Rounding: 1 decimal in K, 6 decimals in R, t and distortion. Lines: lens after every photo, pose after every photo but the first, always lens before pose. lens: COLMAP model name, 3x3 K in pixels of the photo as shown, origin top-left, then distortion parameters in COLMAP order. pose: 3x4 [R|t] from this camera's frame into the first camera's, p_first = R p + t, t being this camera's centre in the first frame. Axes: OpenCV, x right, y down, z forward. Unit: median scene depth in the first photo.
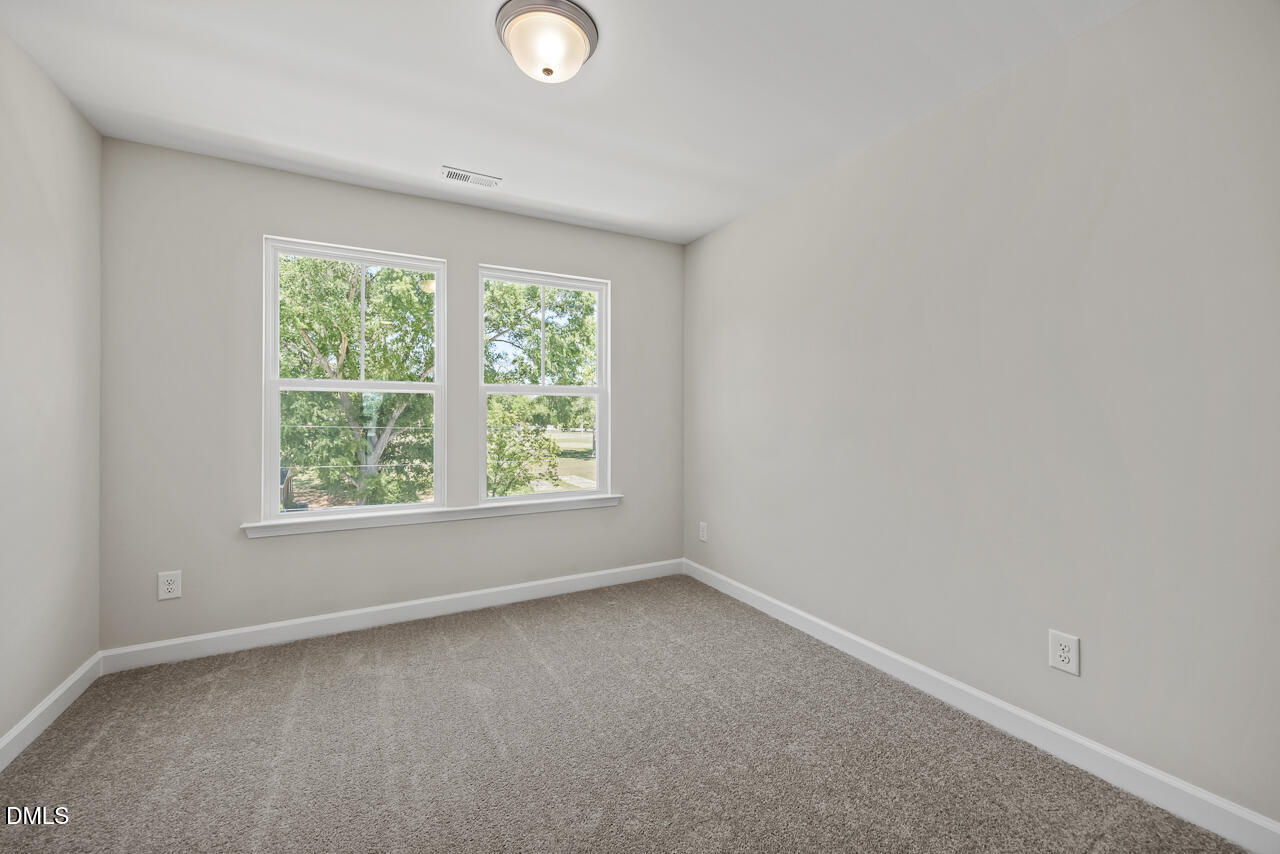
lens RADIAL K [[504.4, 0, 643.3], [0, 504.4, 423.2], [0, 0, 1]] dist [0.002716, 0.000142]
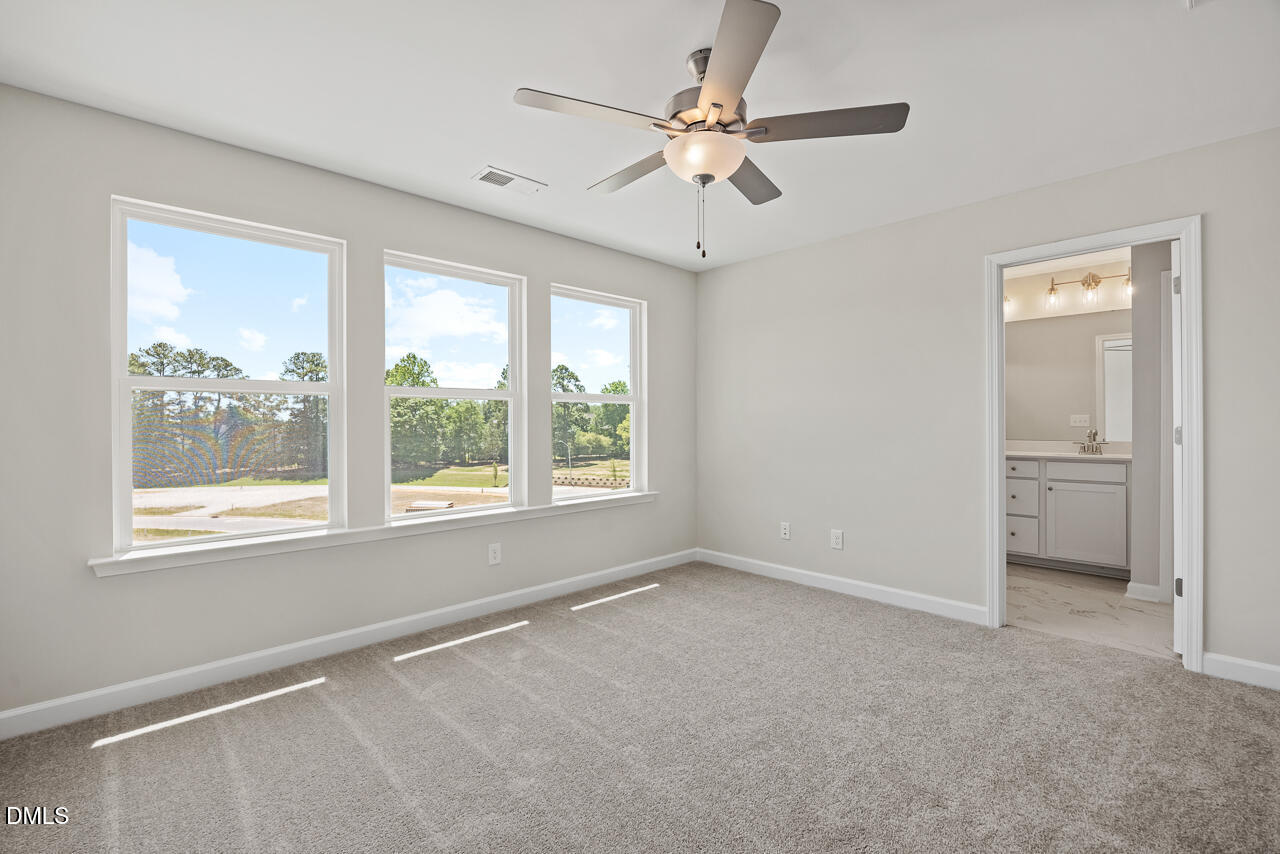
lens RADIAL K [[571.6, 0, 646.4], [0, 571.6, 434.5], [0, 0, 1]] dist [0.000129, -0.000099]
pose [[0.952697, -0.003493, 0.303902, -0.423125], [0.003085, 0.999994, 0.001822, 0.008307], [-0.303906, -0.000799, 0.952702, -0.202122]]
